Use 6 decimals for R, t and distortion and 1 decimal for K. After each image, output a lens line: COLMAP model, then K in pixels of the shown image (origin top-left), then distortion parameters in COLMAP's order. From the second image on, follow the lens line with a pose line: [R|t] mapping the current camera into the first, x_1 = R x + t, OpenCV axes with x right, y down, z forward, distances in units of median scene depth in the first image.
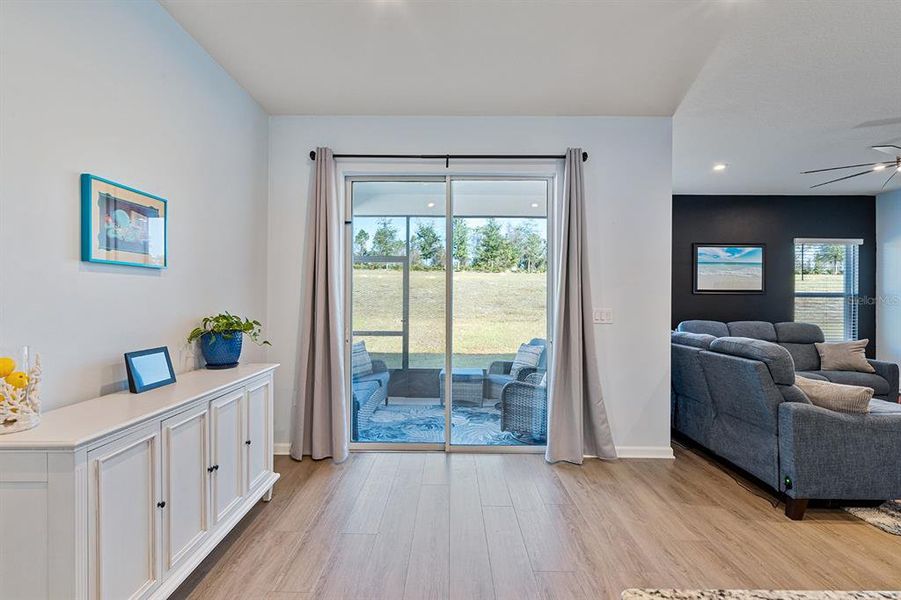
lens RADIAL K [[411.4, 0, 448.5], [0, 411.4, 298.8], [0, 0, 1]] dist [0.000894, 0.002783]
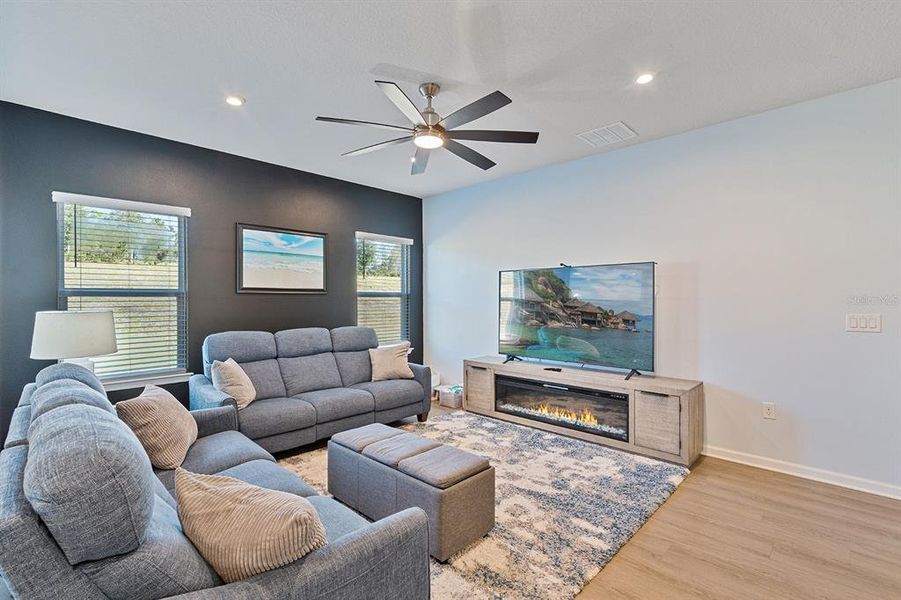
lens RADIAL K [[411.4, 0, 444.7], [0, 411.4, 301.0], [0, 0, 1]] dist [0.000894, 0.002783]
pose [[0.699088, -0.011801, 0.714938, 0.346637], [0.004252, 0.999915, 0.012348, -0.006249], [-0.715023, -0.005592, 0.699079, 0.247943]]
